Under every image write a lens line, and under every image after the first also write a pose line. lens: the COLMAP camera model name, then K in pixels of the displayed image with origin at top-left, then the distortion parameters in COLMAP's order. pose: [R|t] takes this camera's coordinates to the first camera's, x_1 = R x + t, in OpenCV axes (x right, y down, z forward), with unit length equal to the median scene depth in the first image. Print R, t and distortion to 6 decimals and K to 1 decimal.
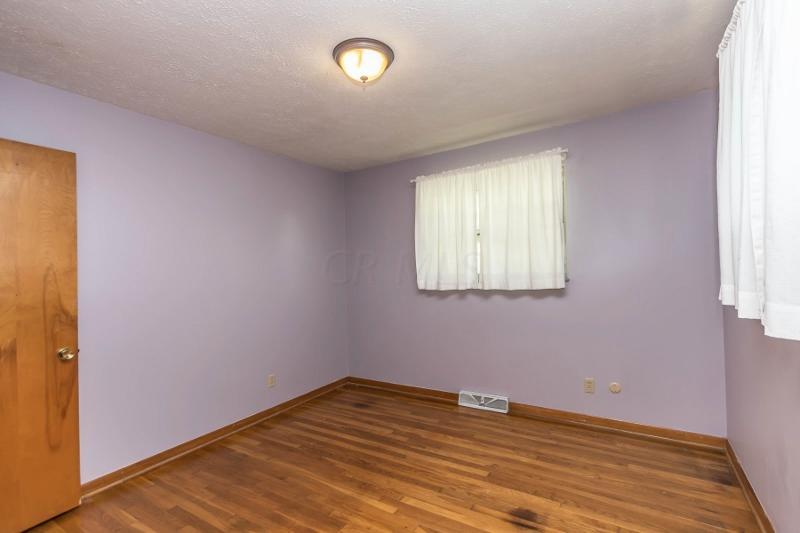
lens RADIAL K [[370.7, 0, 407.6], [0, 370.7, 263.6], [0, 0, 1]] dist [0.002210, 0.000392]
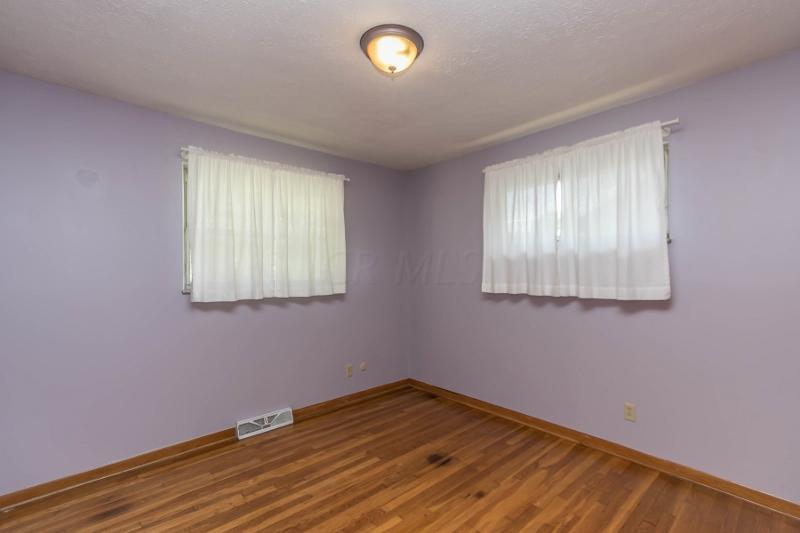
lens RADIAL K [[370.7, 0, 407.6], [0, 370.7, 263.6], [0, 0, 1]] dist [0.002210, 0.000392]
pose [[0.297995, 0.036372, 0.953874, -0.657880], [0.004527, 0.999209, -0.039515, 0.025571], [-0.954557, 0.016093, 0.297595, 0.456885]]
